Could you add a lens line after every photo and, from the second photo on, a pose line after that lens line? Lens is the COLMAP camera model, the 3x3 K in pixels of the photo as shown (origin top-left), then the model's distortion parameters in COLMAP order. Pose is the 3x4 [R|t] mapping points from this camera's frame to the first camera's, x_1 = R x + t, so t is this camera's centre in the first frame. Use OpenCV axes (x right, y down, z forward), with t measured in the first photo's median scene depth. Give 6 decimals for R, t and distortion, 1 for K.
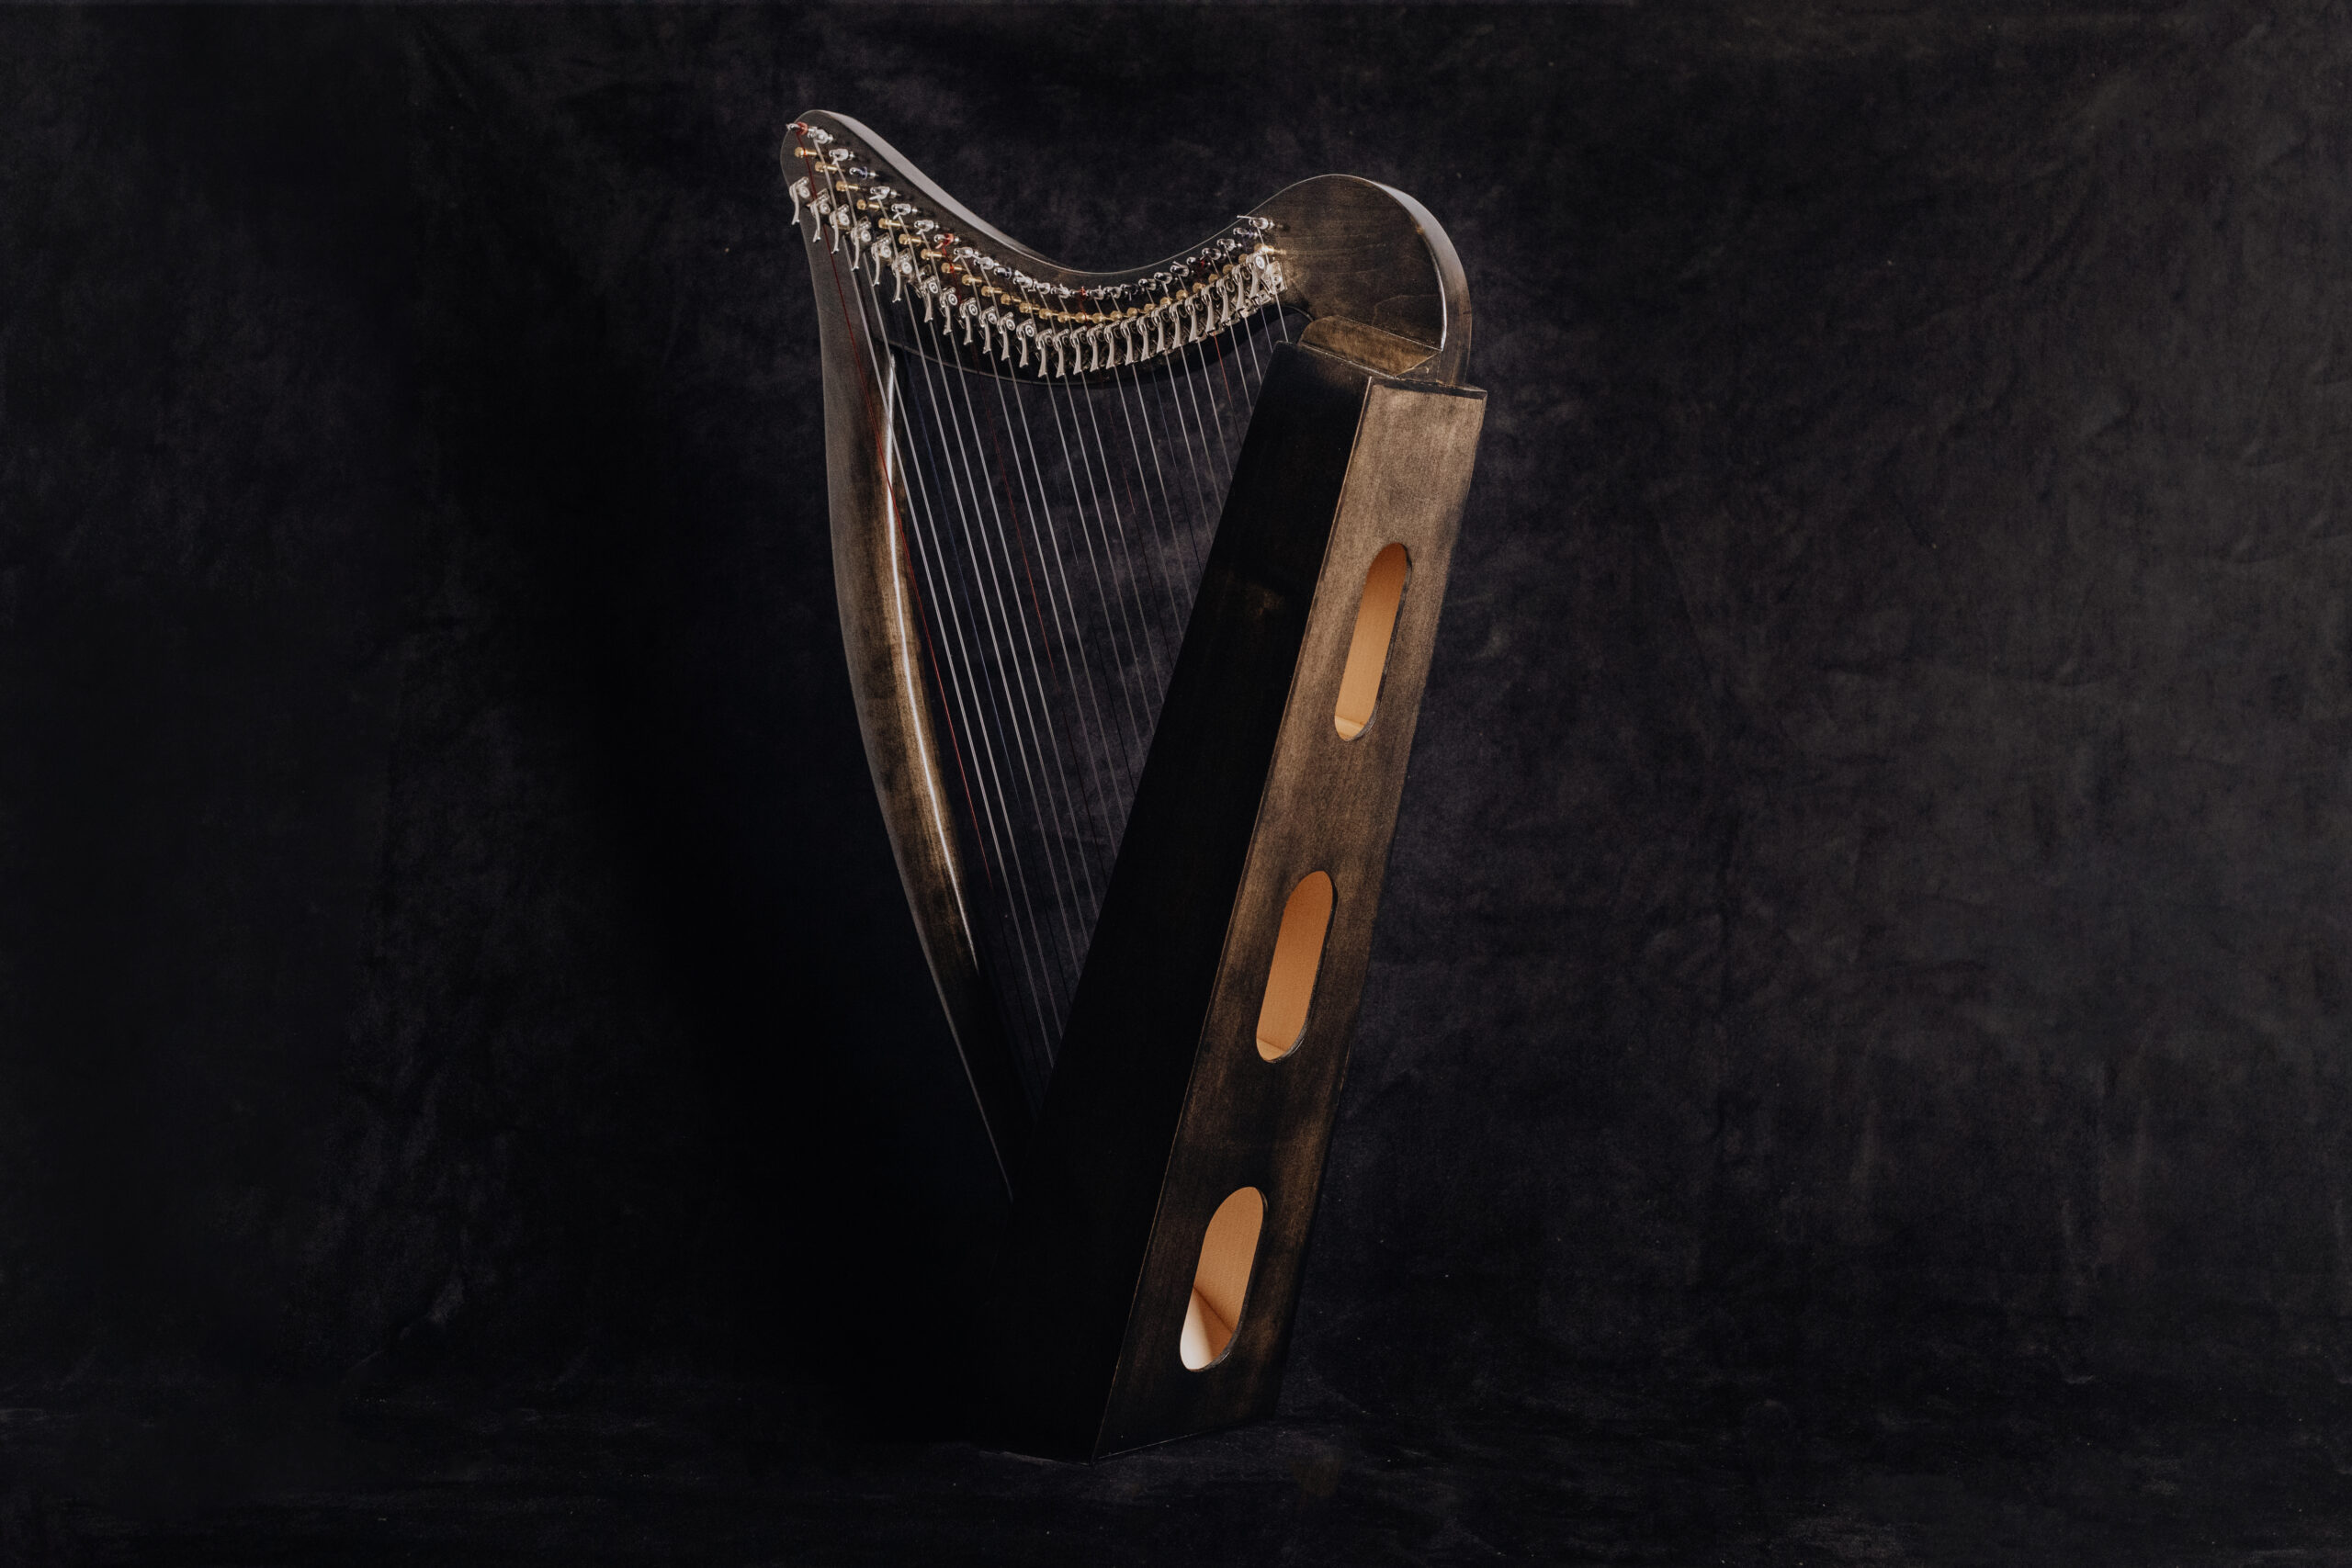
lens RADIAL K [[3502.6, 0, 1166.2], [0, 3502.6, 764.6], [0, 0, 1]] dist [0.011341, 0.000000]
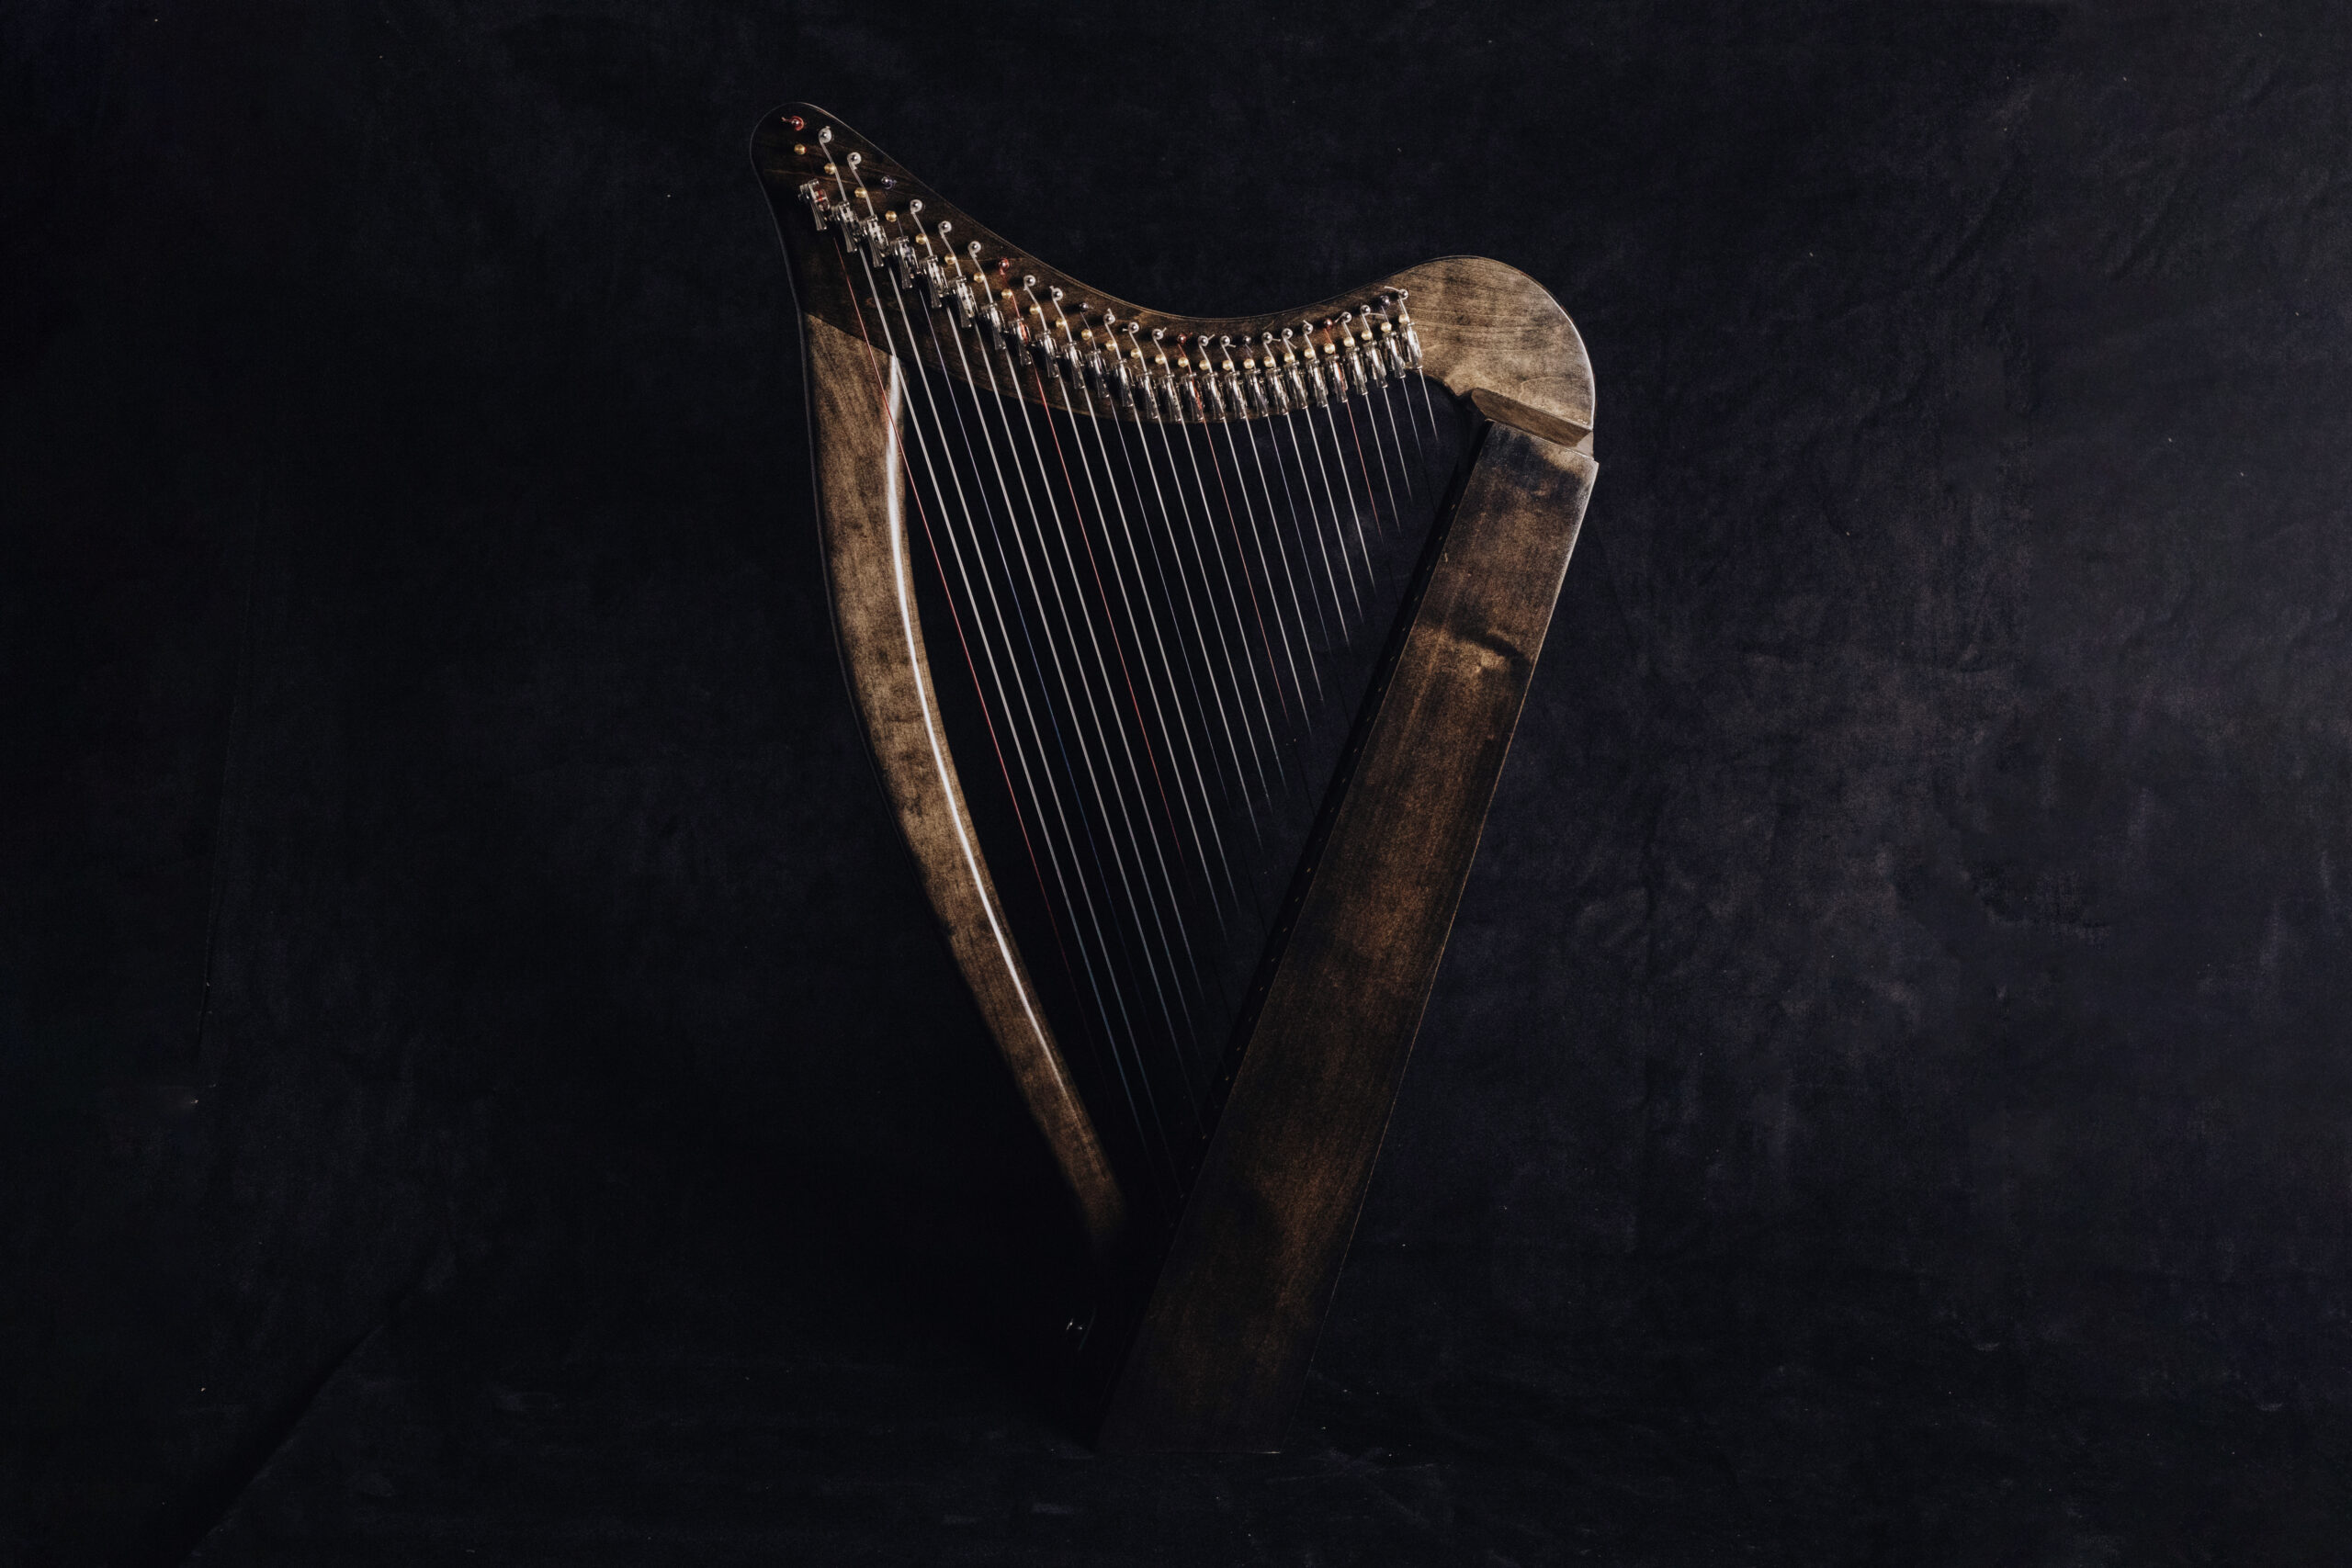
lens RADIAL K [[3502.6, 0, 1173.7], [0, 3502.6, 774.8], [0, 0, 1]] dist [0.011341, 0.000000]
pose [[0.992846, 0.009013, 0.119065, -0.118043], [-0.021157, 0.994649, 0.101126, -0.102400], [-0.117517, -0.102922, 0.987723, -0.025964]]
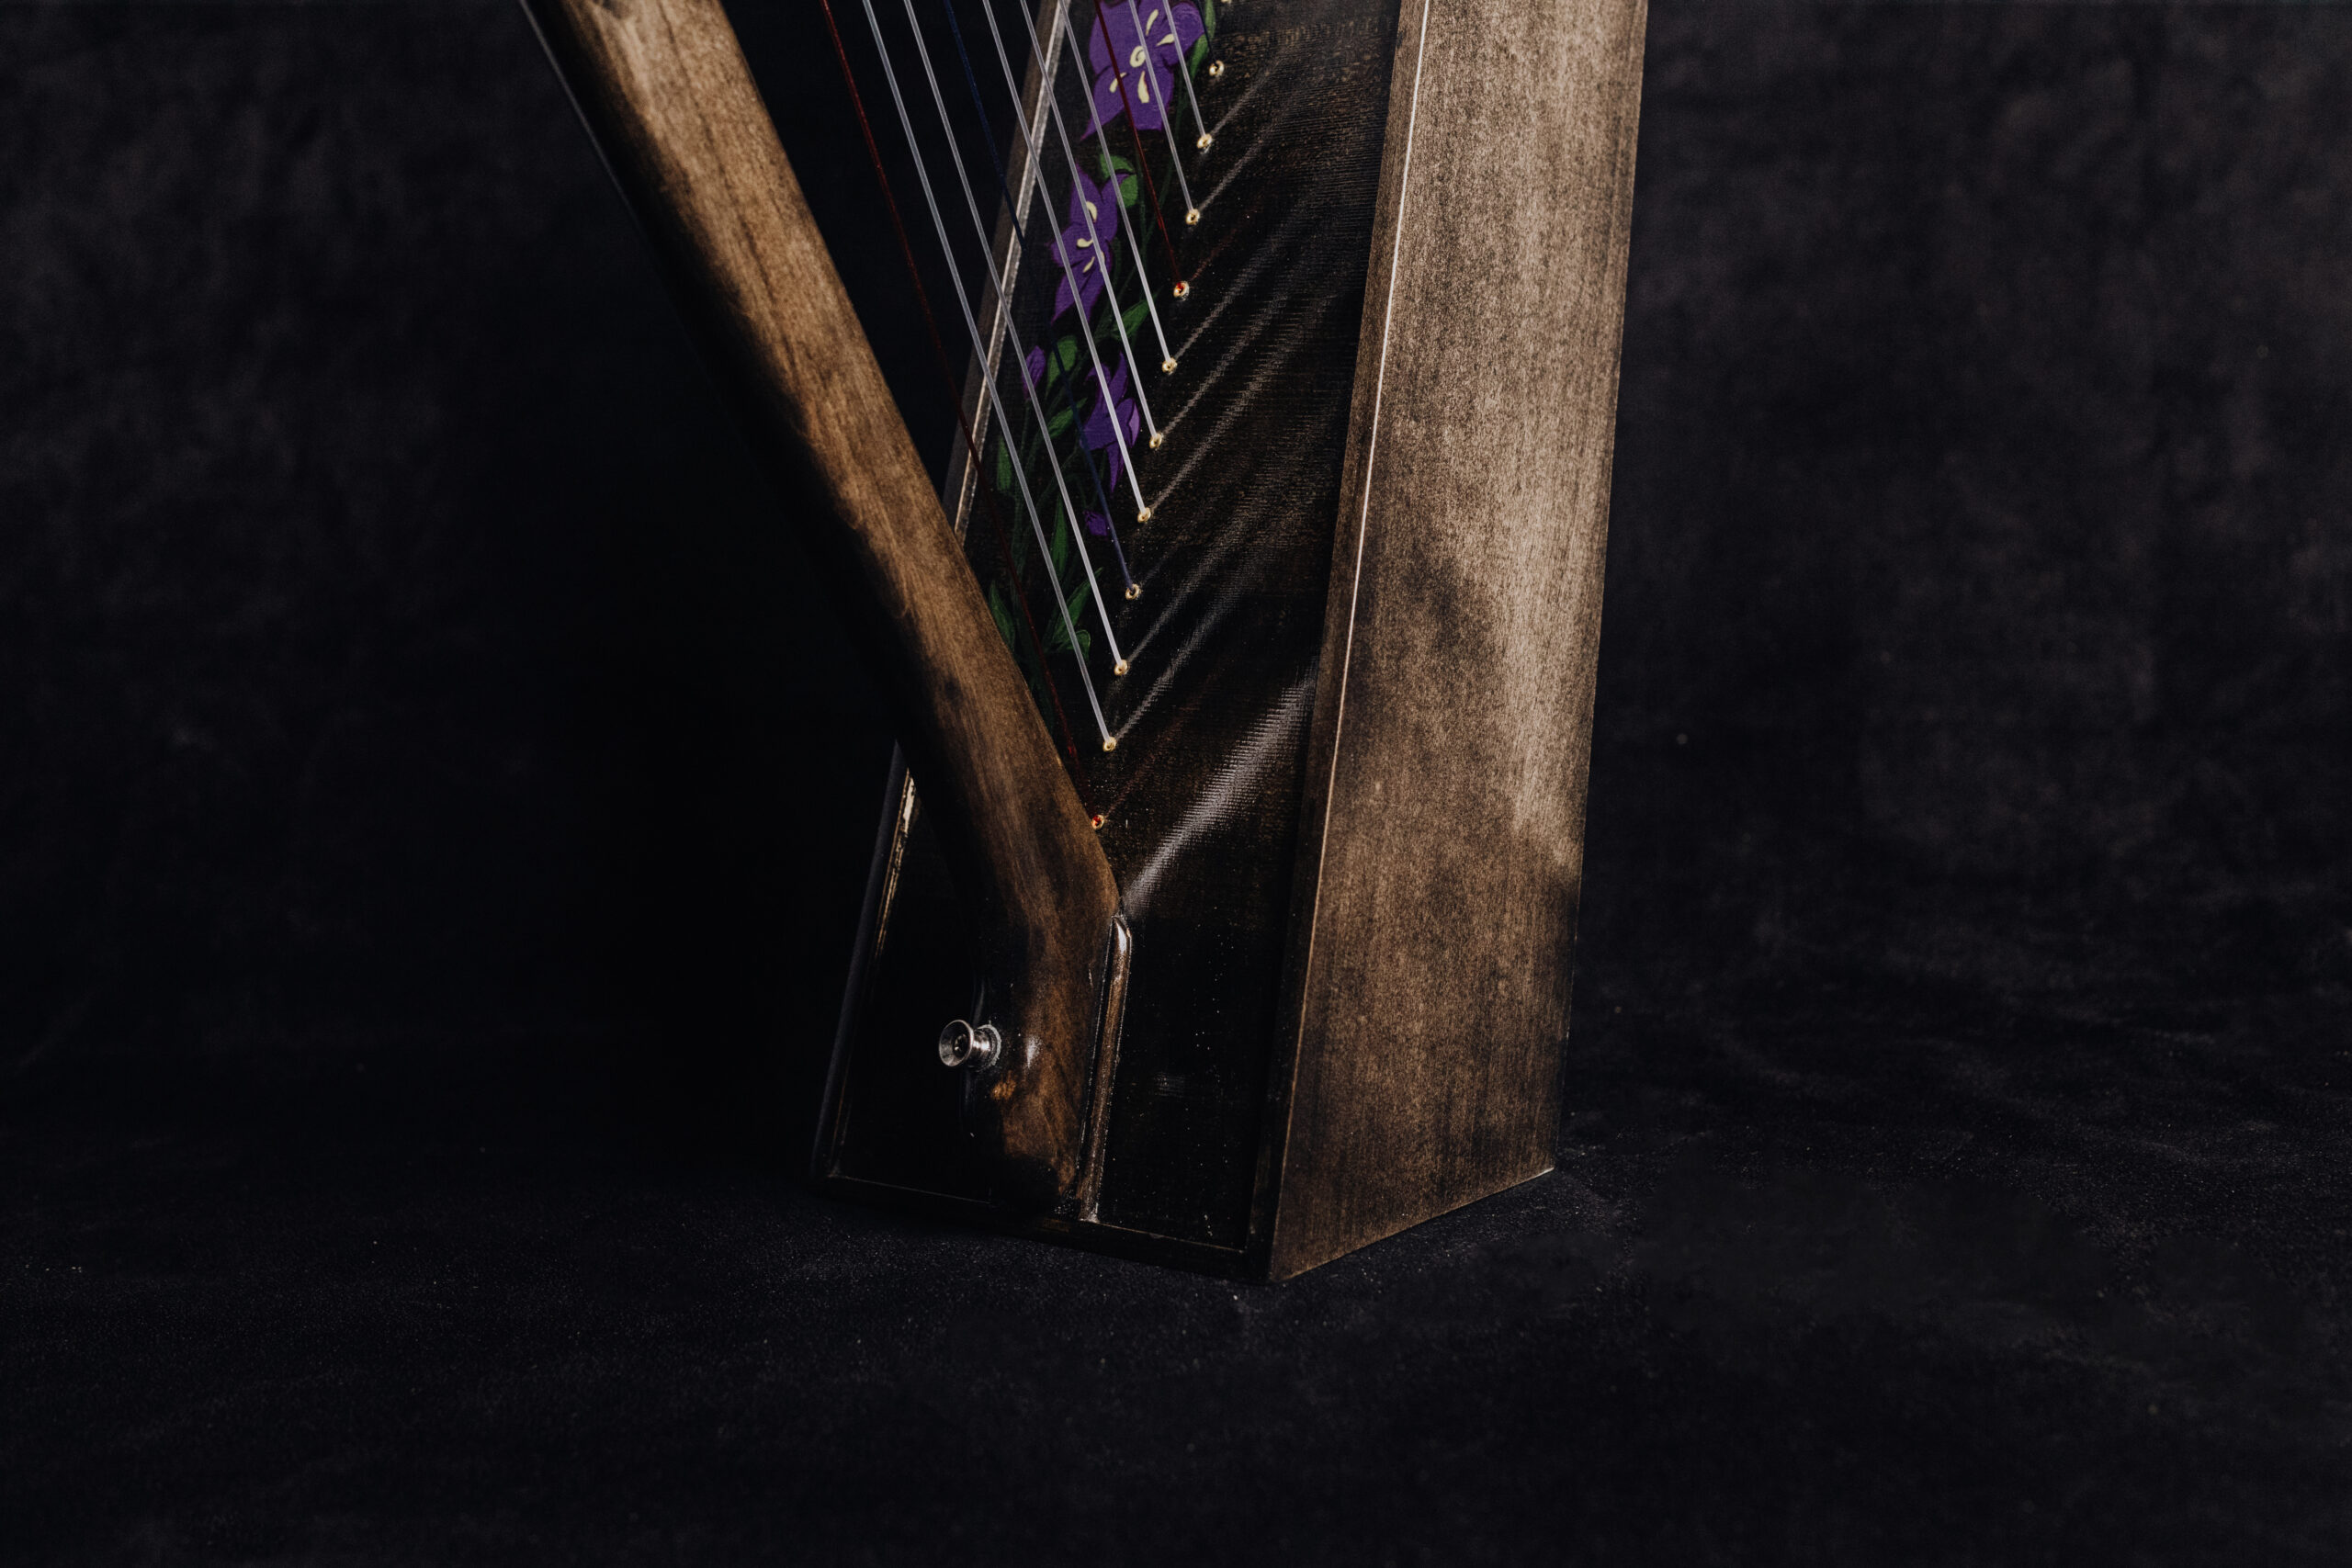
lens RADIAL K [[3502.6, 0, 1186.9], [0, 3502.6, 776.7], [0, 0, 1]] dist [0.011341, 0.000000]
pose [[0.996977, -0.073863, -0.024091, 0.017916], [0.076264, 0.989599, 0.121972, 0.081697], [0.014831, -0.123440, 0.992241, 0.475270]]
